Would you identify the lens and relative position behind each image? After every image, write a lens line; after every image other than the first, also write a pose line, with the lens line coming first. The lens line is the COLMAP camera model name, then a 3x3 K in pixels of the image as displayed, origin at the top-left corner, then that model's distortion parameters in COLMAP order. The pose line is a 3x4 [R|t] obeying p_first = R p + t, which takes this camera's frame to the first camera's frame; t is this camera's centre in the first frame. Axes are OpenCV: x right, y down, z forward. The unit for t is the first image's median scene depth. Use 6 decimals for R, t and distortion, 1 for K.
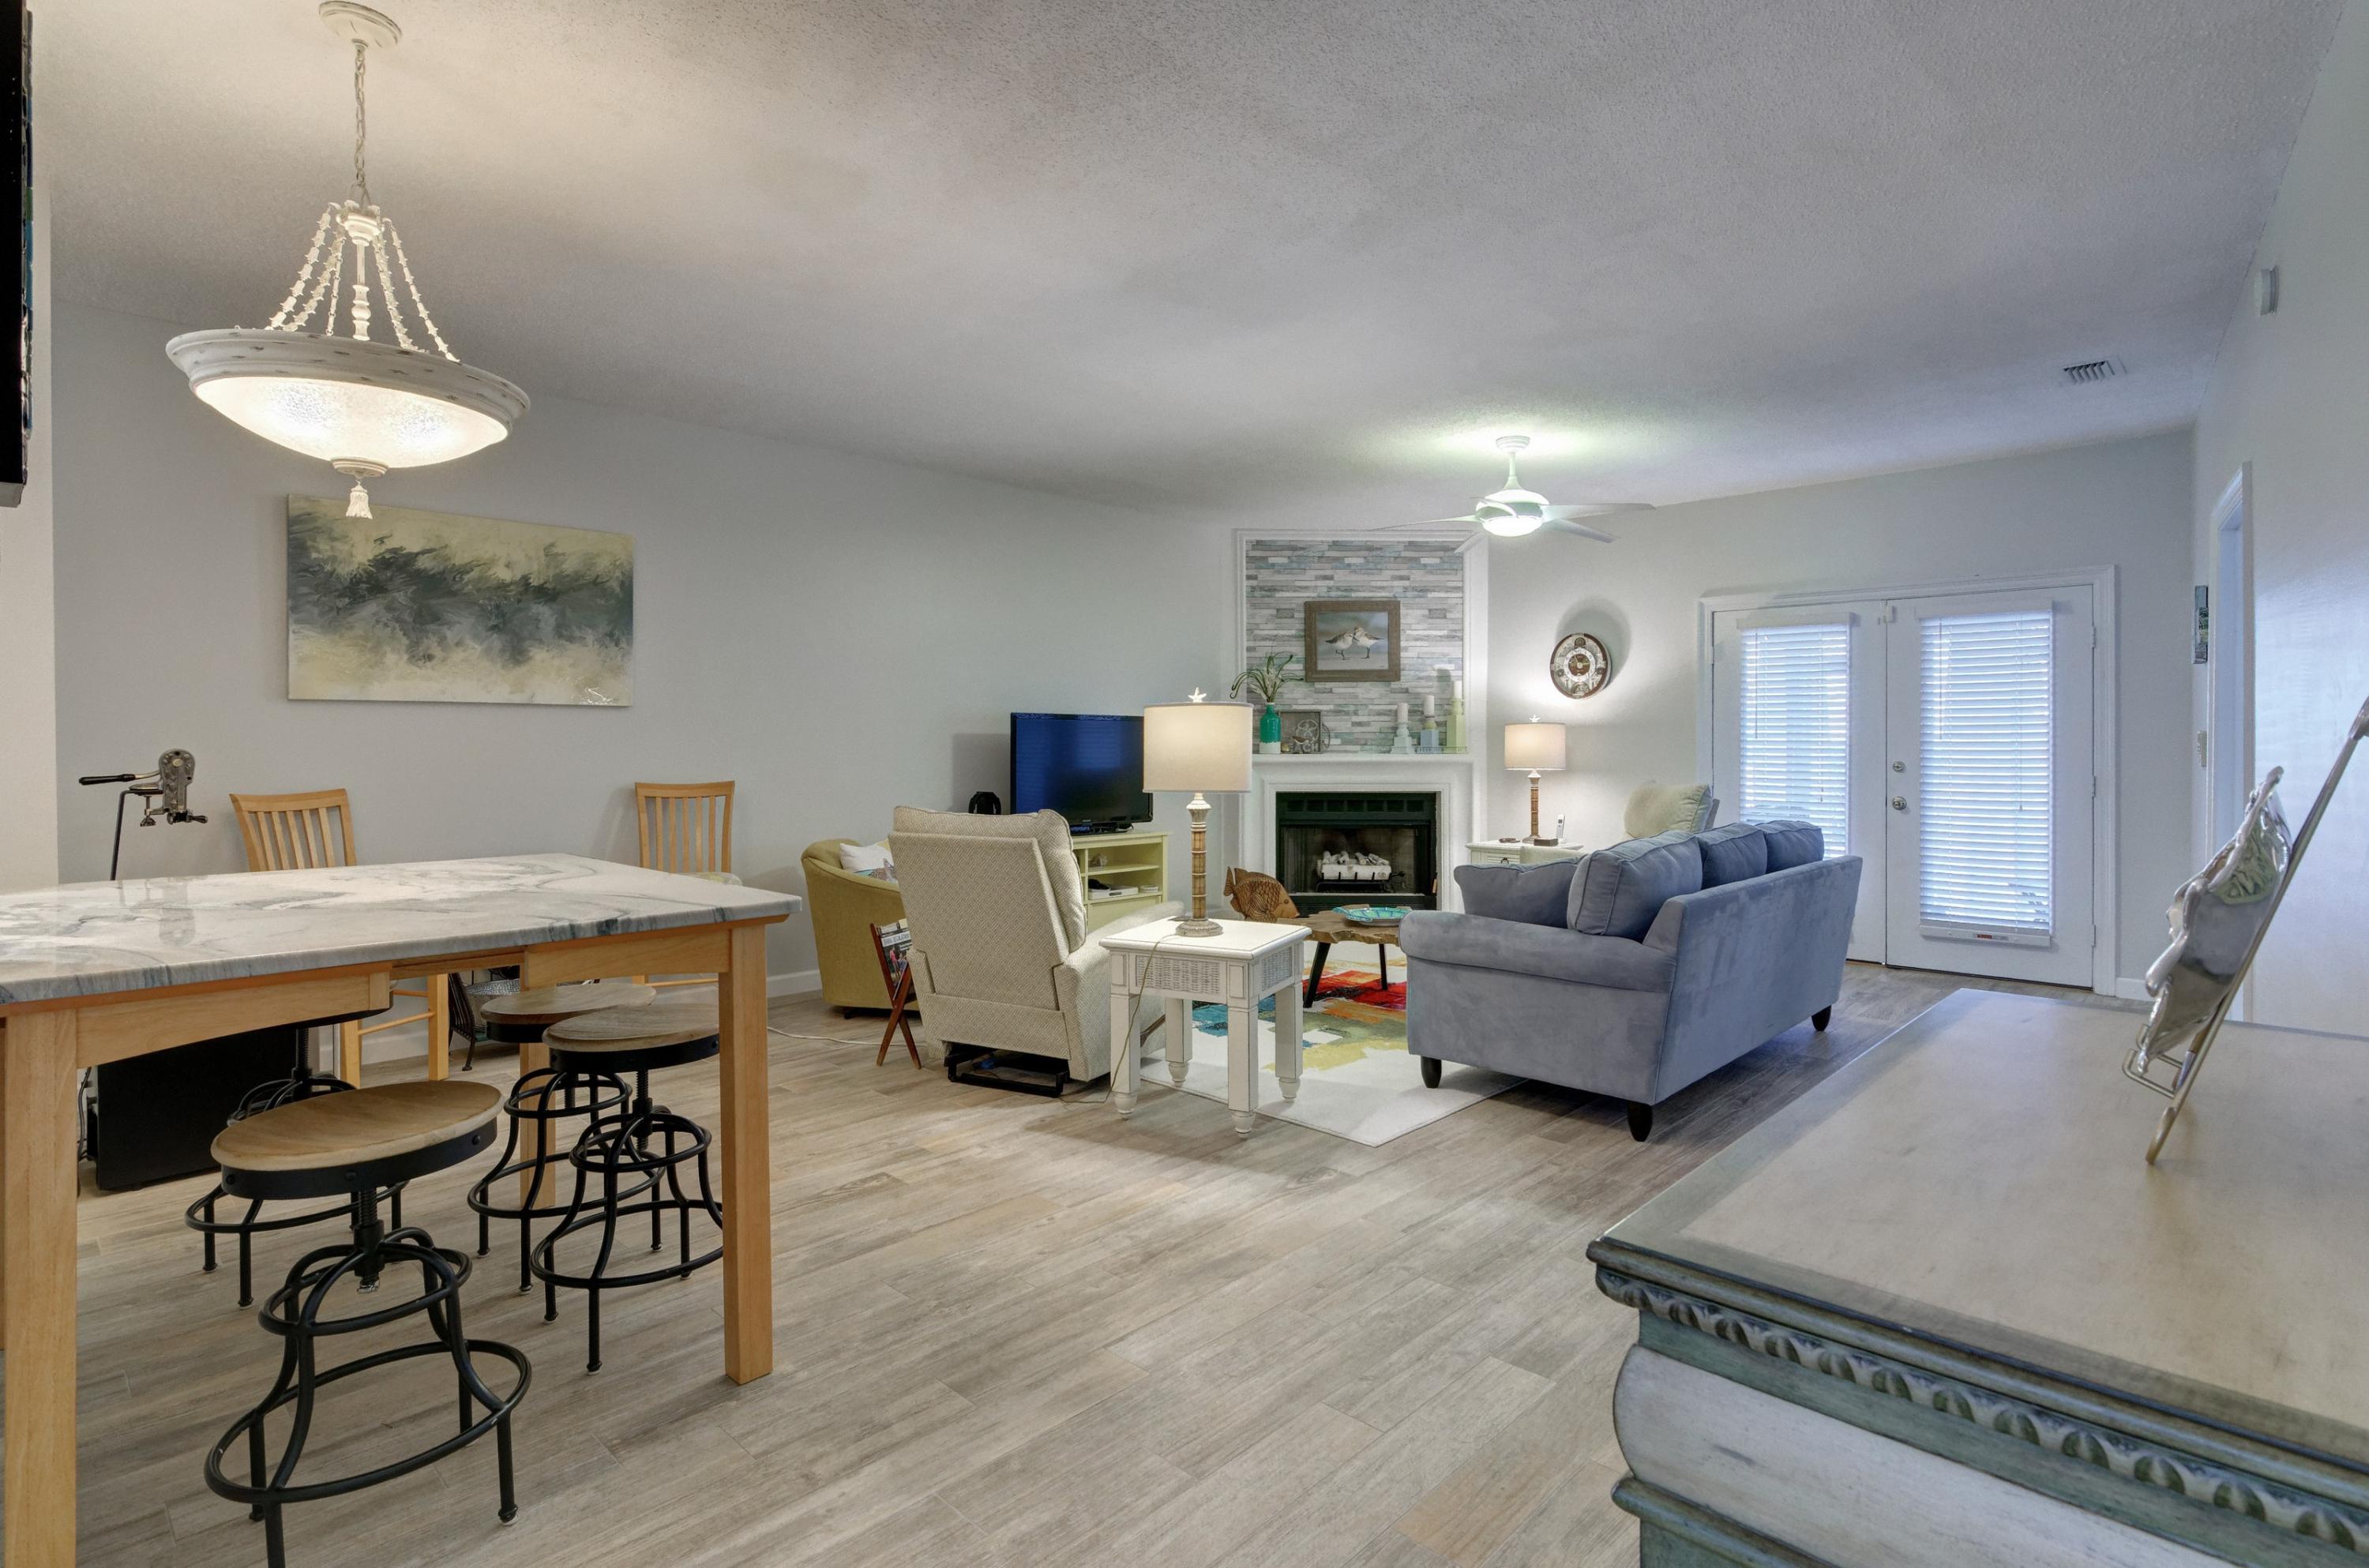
lens RADIAL K [[1164.4, 0, 1190.3], [0, 1164.4, 749.6], [0, 0, 1]] dist [0.003589, 0.000195]
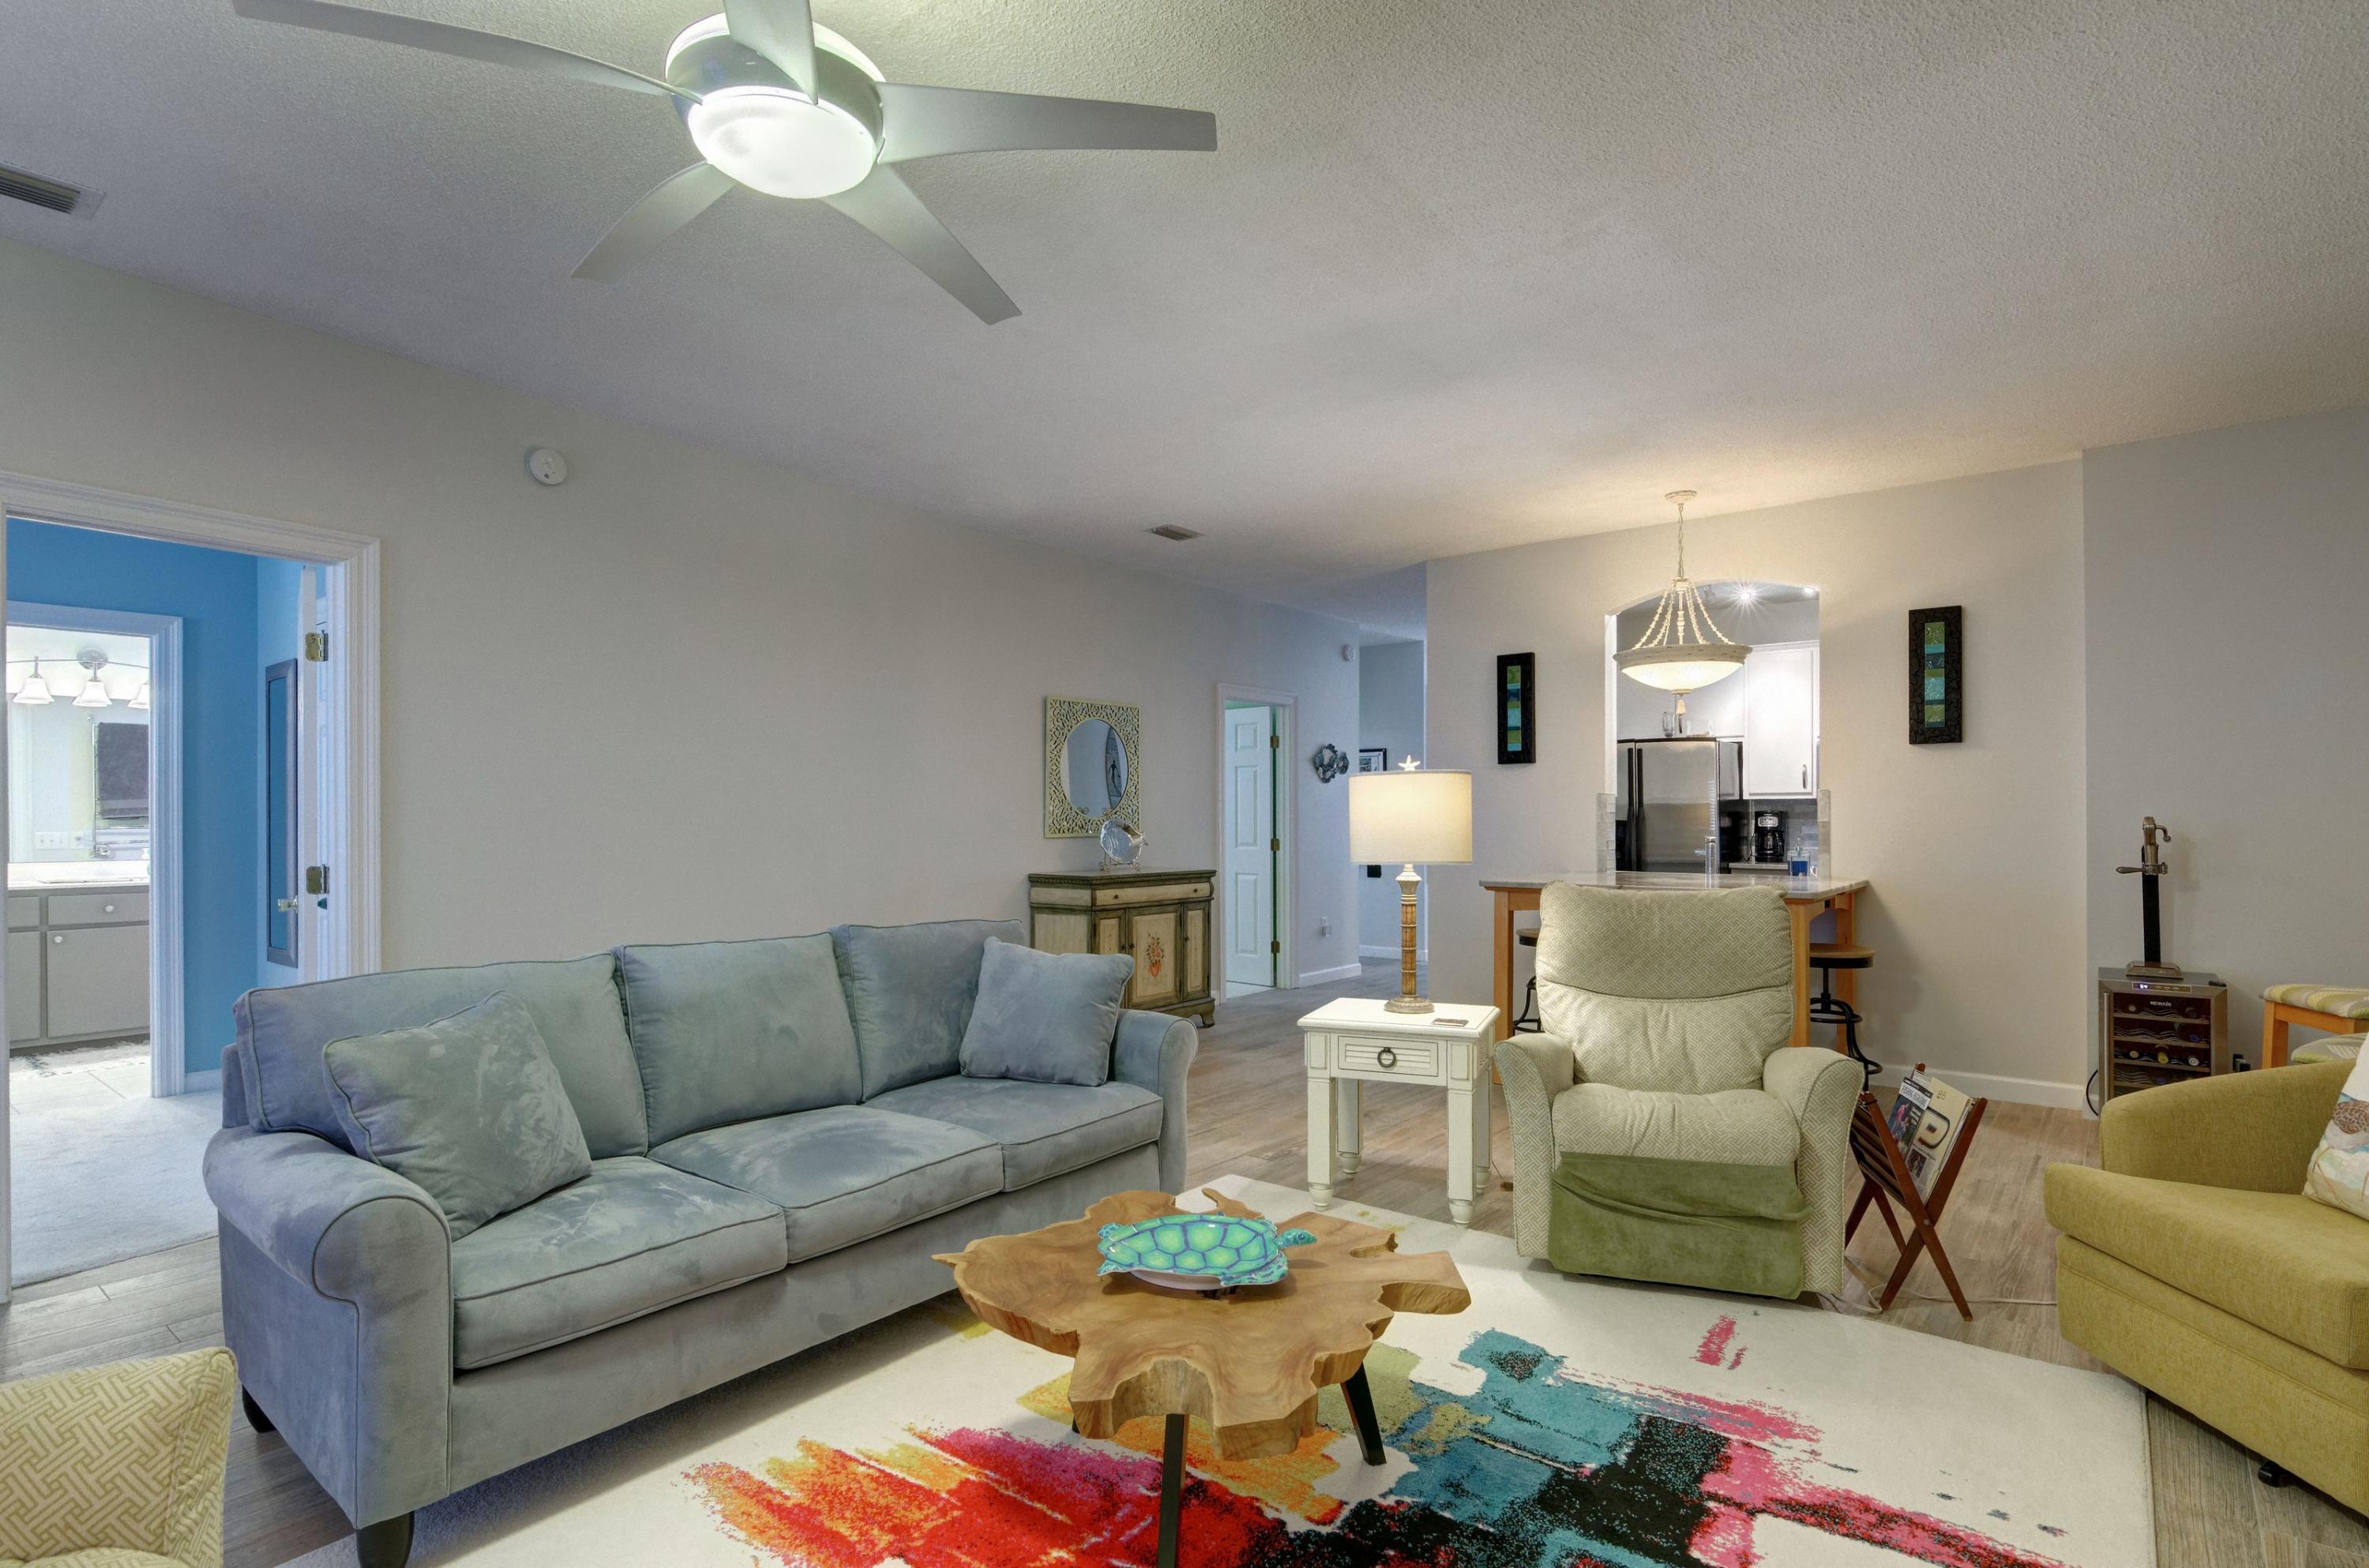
lens RADIAL K [[1153.5, 0, 1183.8], [0, 1153.5, 819.5], [0, 0, 1]] dist [0.001414, 0.000107]
pose [[-0.994423, 0.001129, -0.105456, 0.229467], [0.000318, 0.999970, 0.007703, -0.006303], [0.105462, 0.007627, -0.994394, 1.507412]]
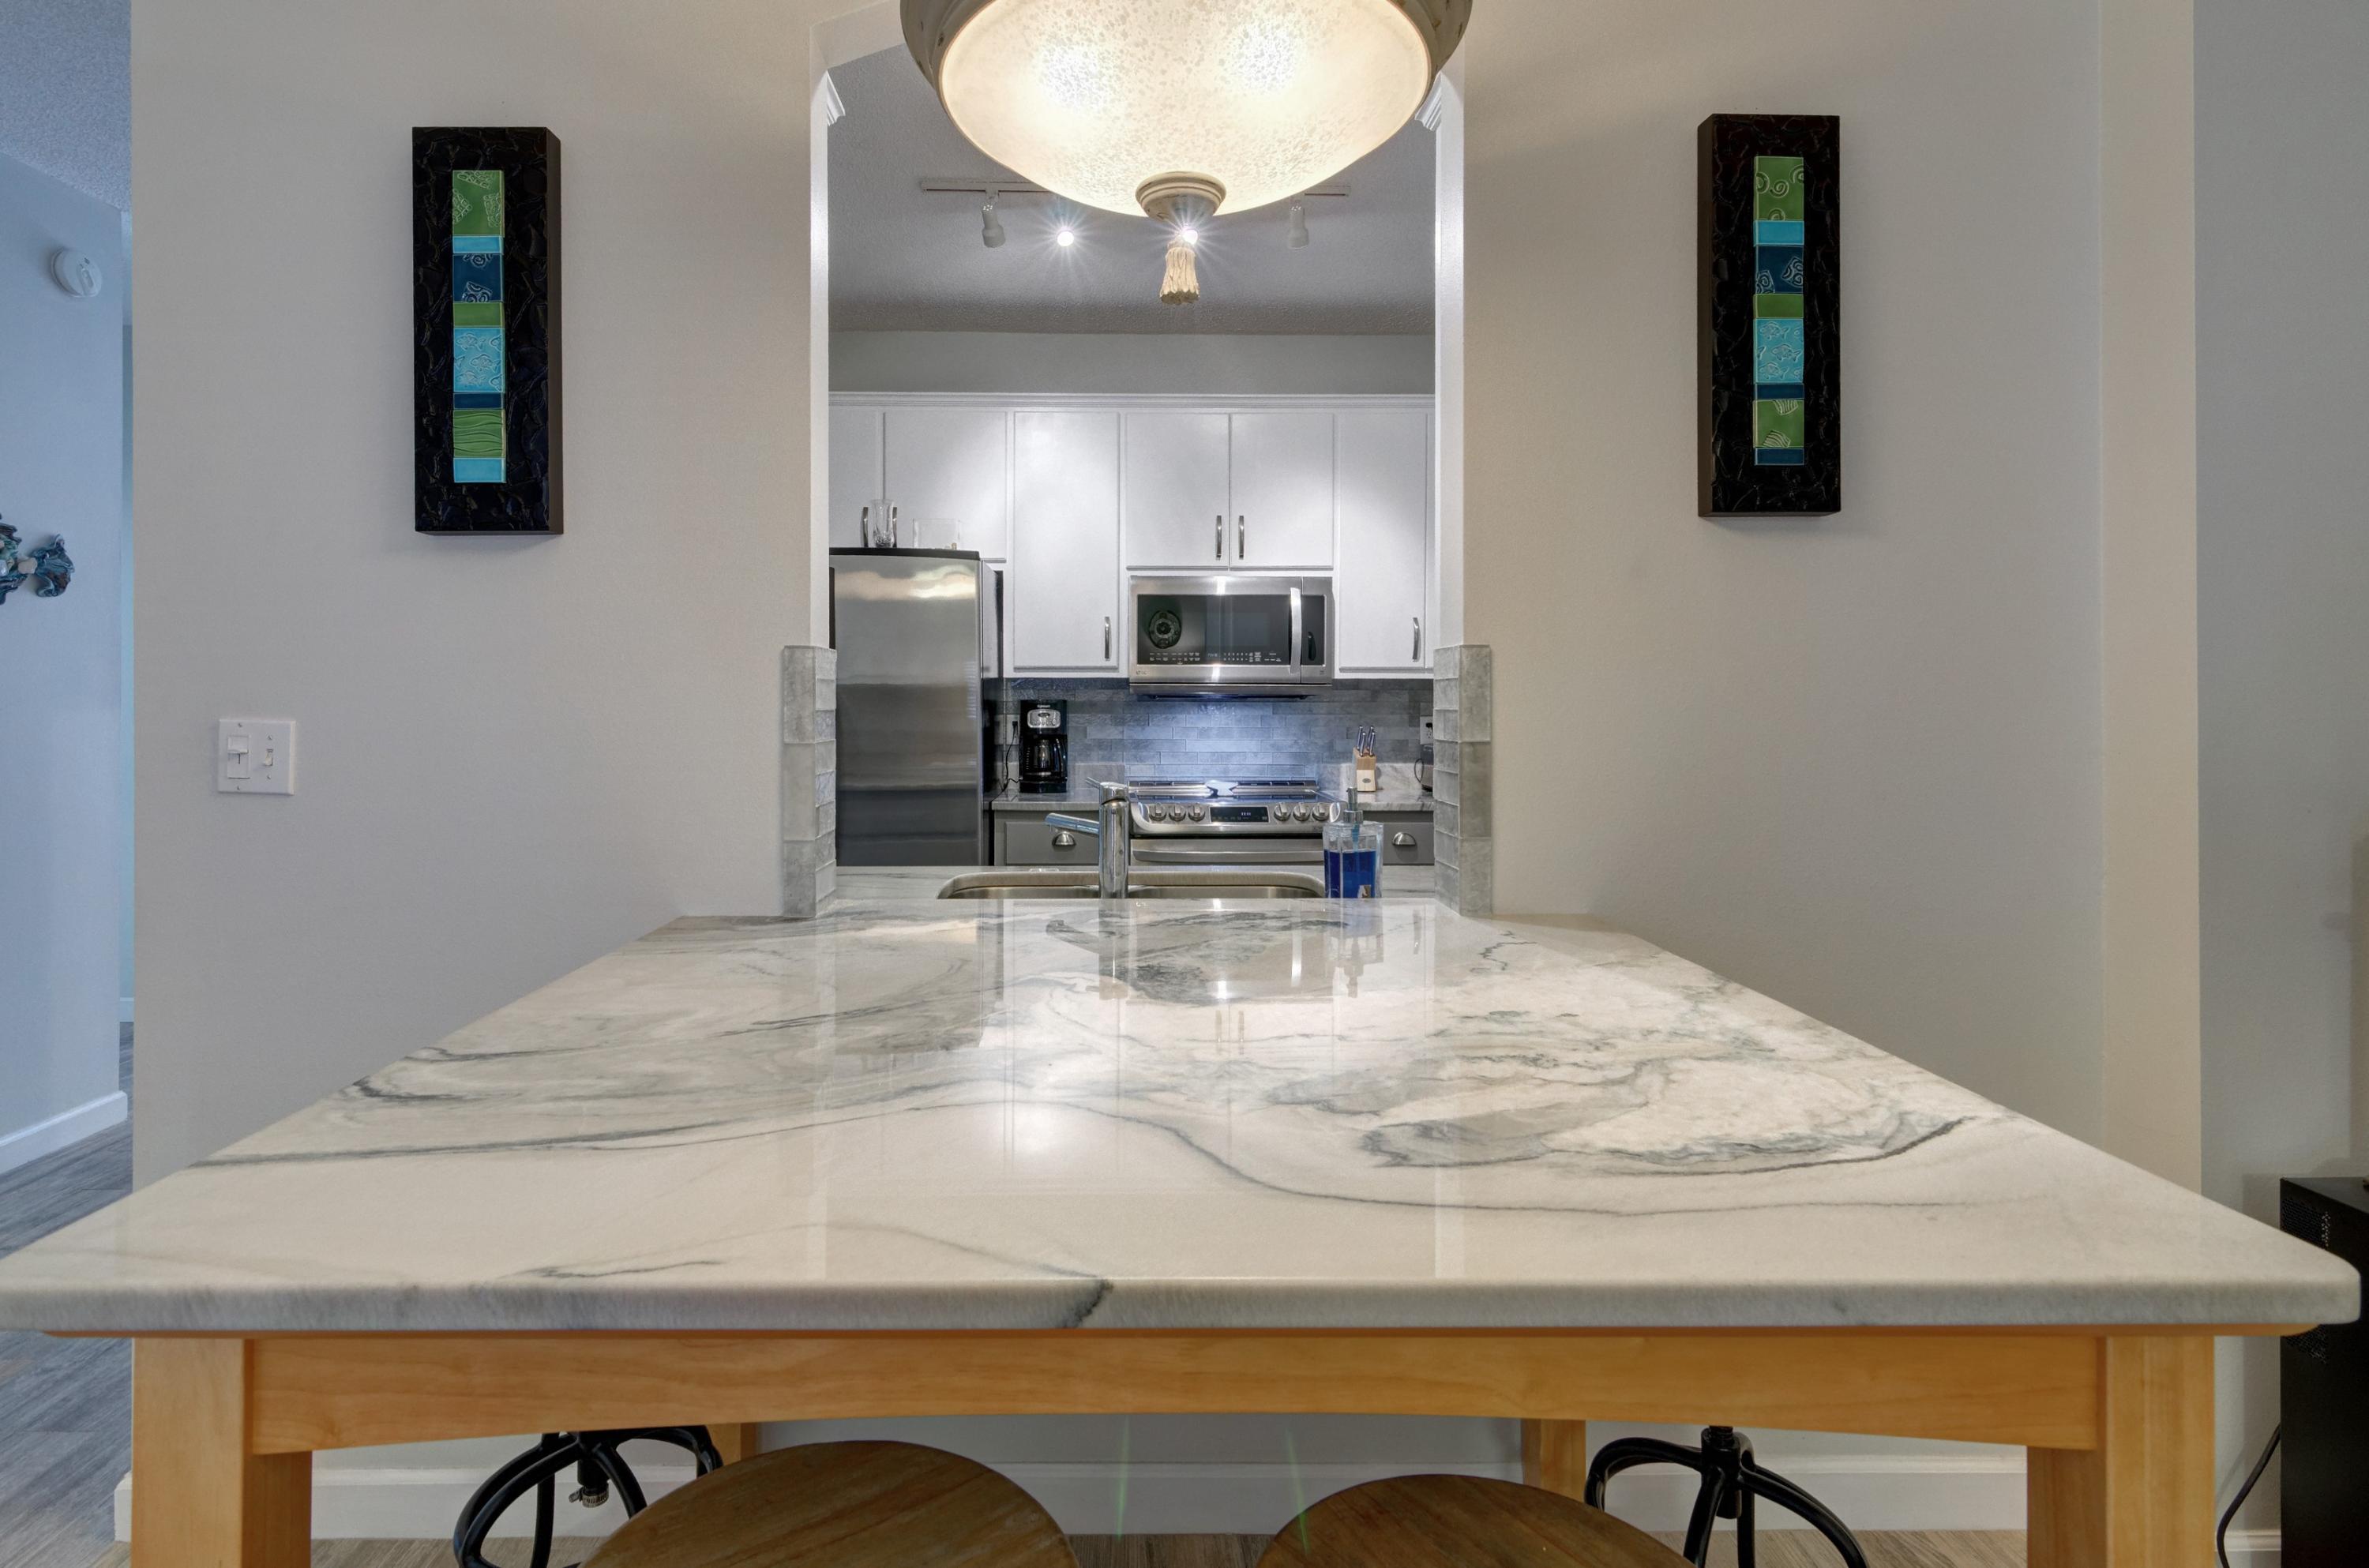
lens RADIAL K [[1190.0, 0, 1122.7], [0, 1190.0, 698.3], [0, 0, 1]] dist [0.000709, 0.000039]
pose [[-0.702196, -0.001101, -0.711983, -0.155708], [-0.005094, 0.999981, 0.003477, -0.009950], [0.711966, 0.006069, -0.702188, 0.652852]]
